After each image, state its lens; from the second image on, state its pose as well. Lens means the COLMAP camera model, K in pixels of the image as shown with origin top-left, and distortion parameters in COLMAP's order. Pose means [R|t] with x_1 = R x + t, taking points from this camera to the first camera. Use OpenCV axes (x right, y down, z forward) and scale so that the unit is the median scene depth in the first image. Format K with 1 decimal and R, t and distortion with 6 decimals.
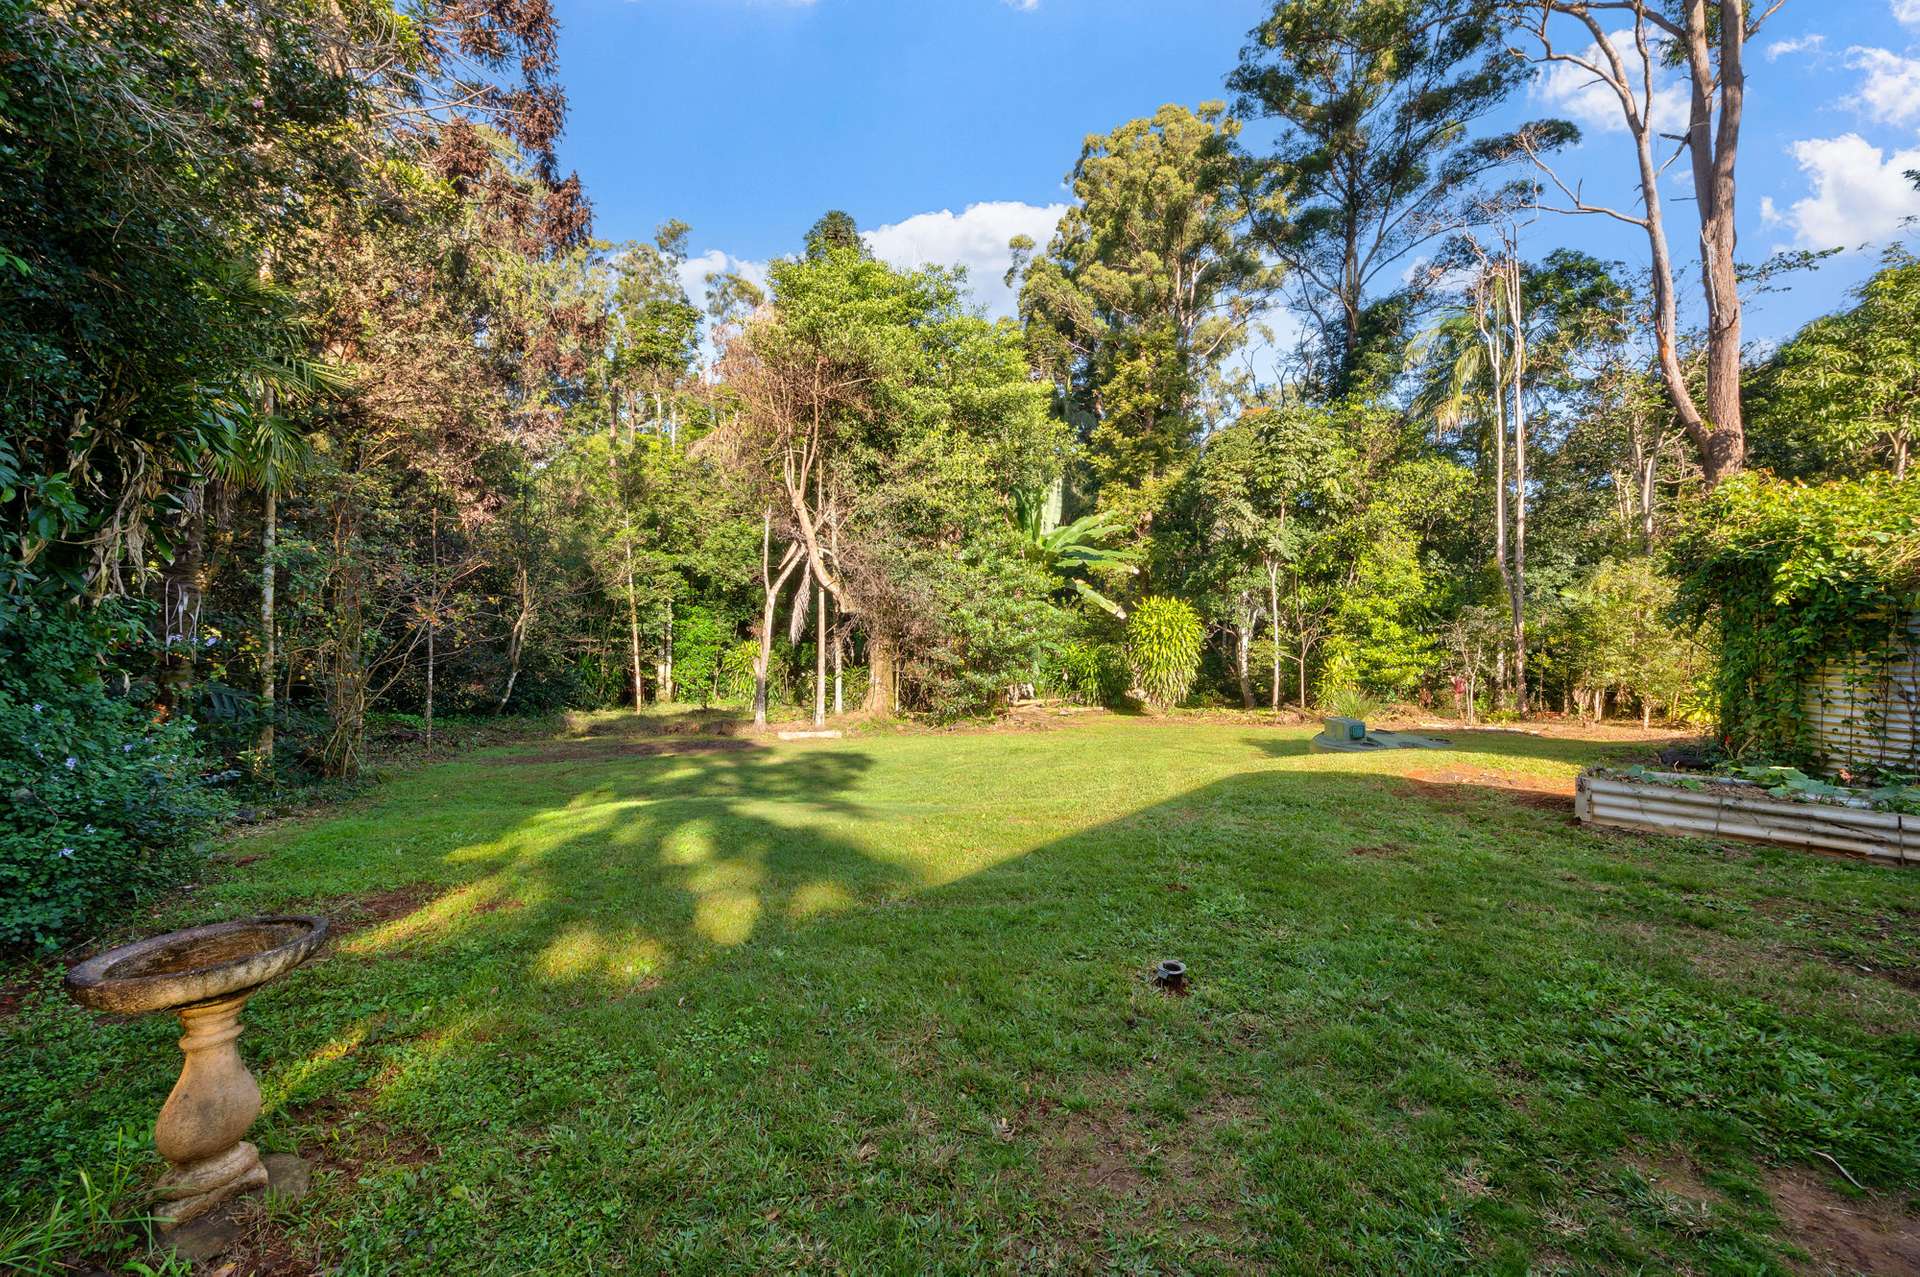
lens RADIAL K [[798.5, 0, 958.8], [0, 798.5, 633.4], [0, 0, 1]] dist [-0.000370, 0.000005]
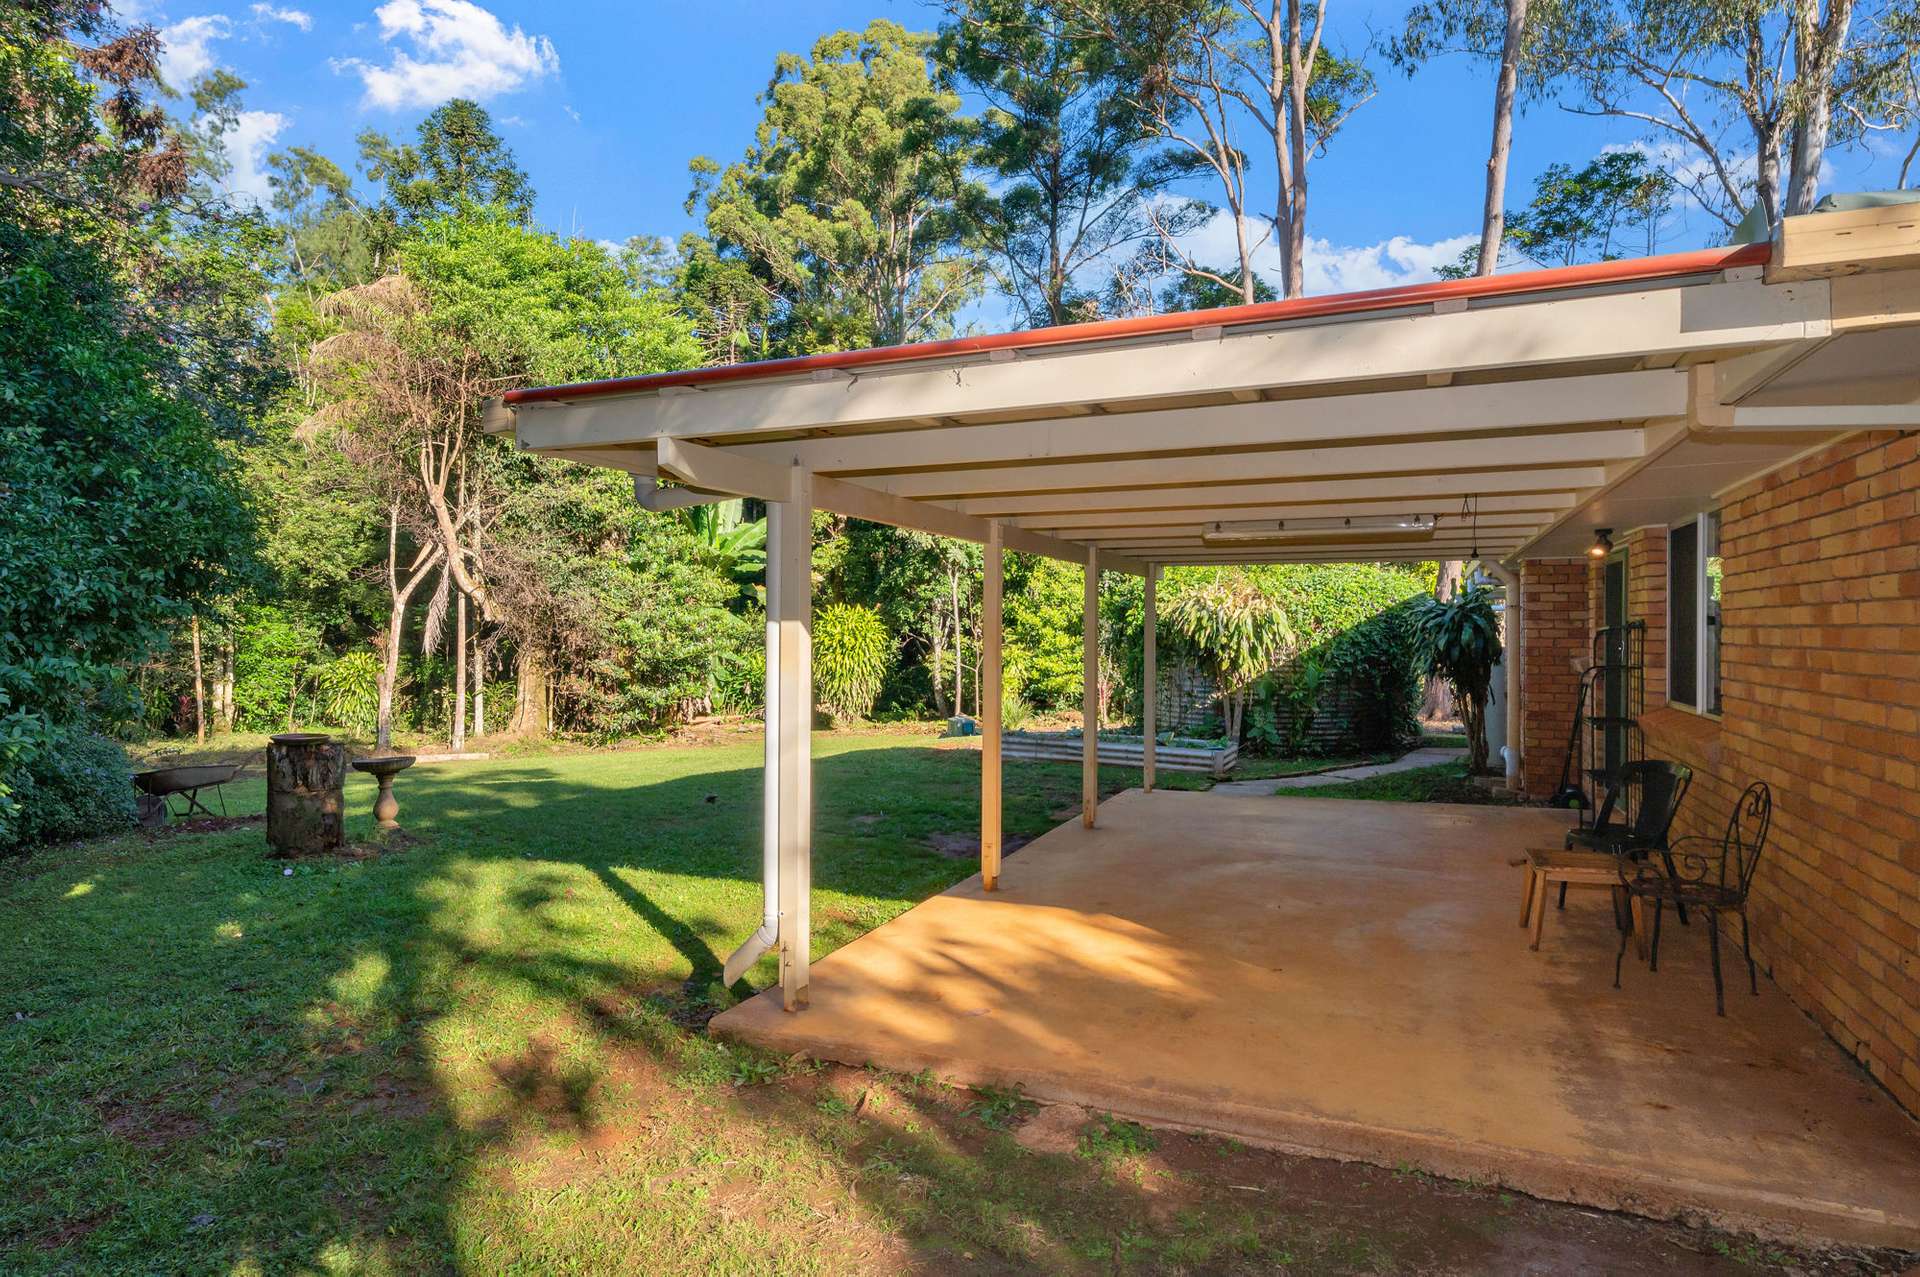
lens RADIAL K [[1064.0, 0, 960.7], [0, 1064.0, 633.5], [0, 0, 1]] dist [-0.010193, -0.005075]
pose [[0.953353, 0.000539, 0.301857, 0.000037], [0.000271, 0.999996, -0.002643, -0.008217], [-0.301858, 0.002602, 0.953349, -0.255548]]
